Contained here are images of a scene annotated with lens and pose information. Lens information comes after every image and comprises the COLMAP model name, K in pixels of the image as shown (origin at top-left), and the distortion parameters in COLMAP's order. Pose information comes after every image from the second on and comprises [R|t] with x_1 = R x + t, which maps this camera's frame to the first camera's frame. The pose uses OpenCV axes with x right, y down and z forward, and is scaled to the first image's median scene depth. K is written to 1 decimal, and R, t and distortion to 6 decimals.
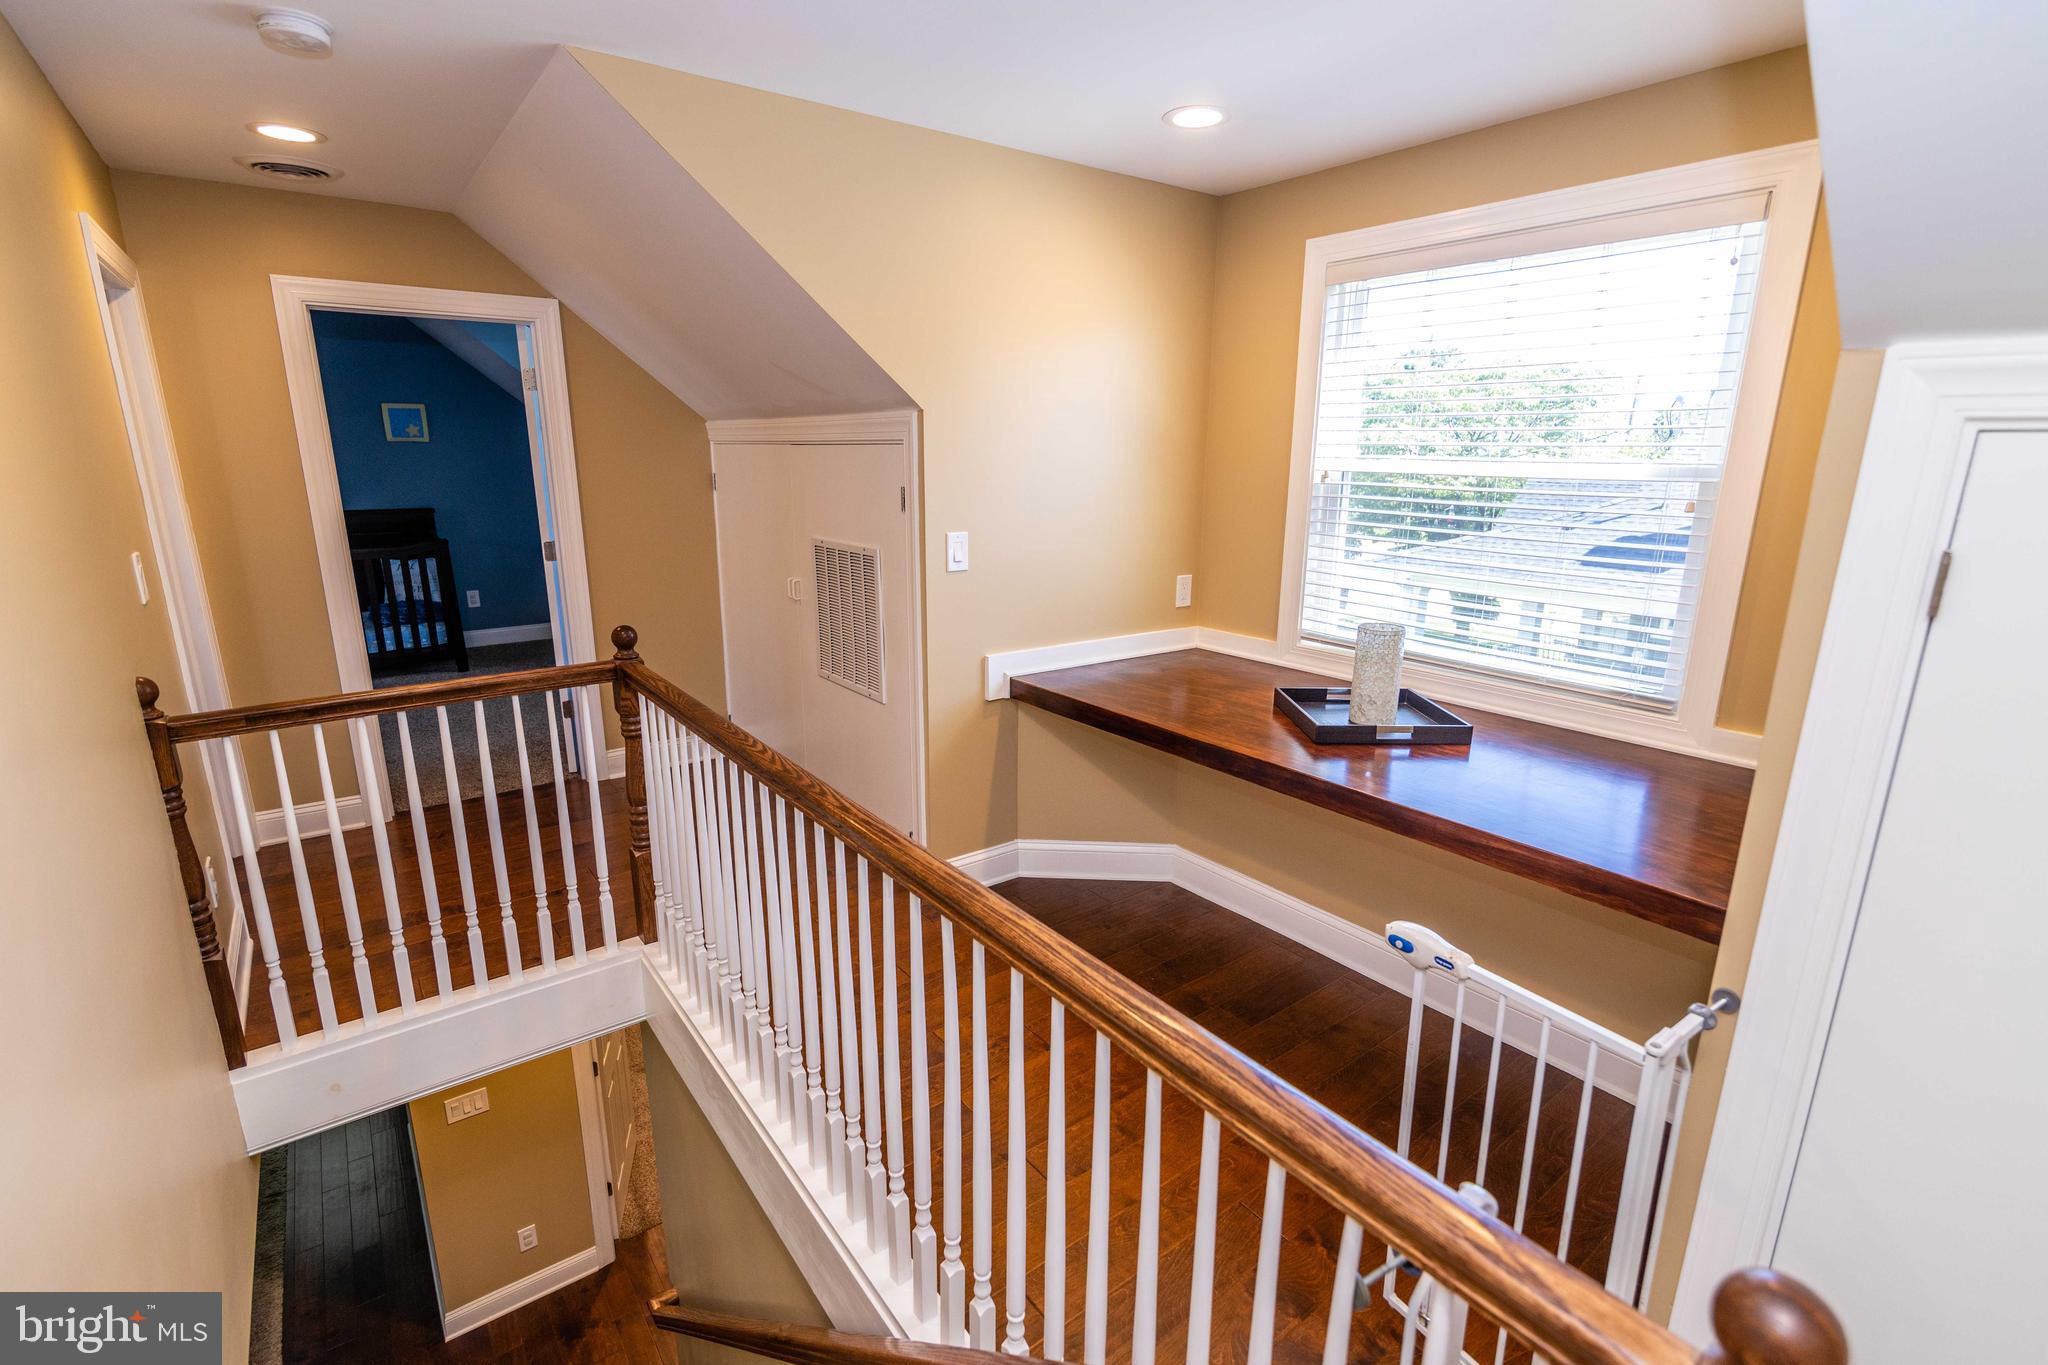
lens RADIAL K [[941.1, 0, 1015.5], [0, 941.1, 682.9], [0, 0, 1]] dist [0.001140, -0.000420]
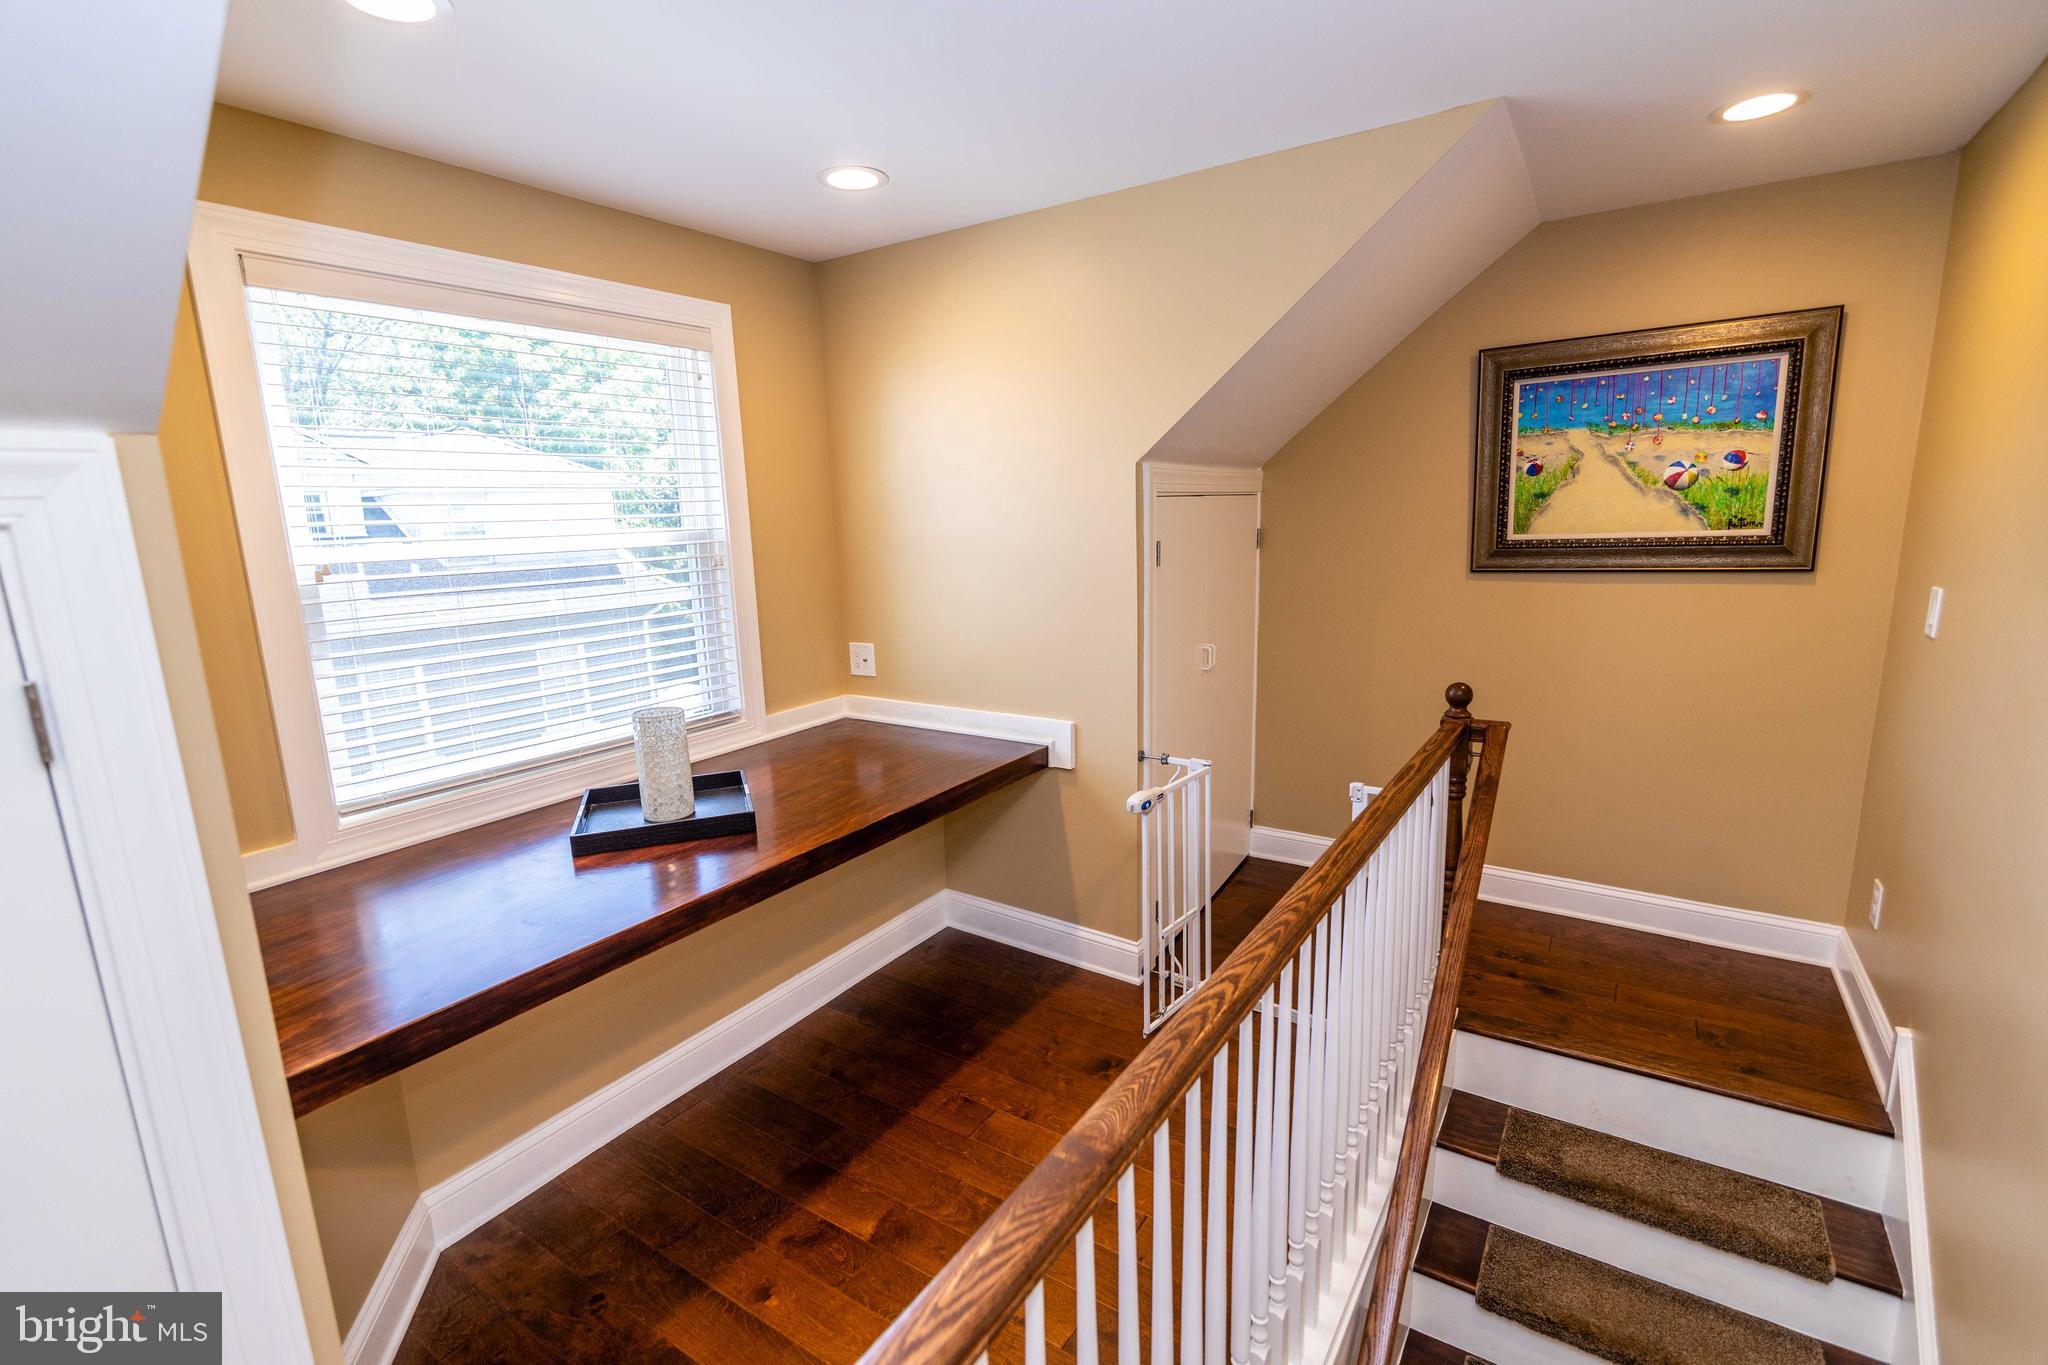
lens RADIAL K [[941.1, 0, 1015.5], [0, 941.1, 682.9], [0, 0, 1]] dist [0.001140, -0.000420]
pose [[-0.334830, -0.154889, 0.929461, -0.570956], [0.272213, 0.928441, 0.252781, -0.217029], [-0.902103, 0.337650, -0.268707, 0.905558]]
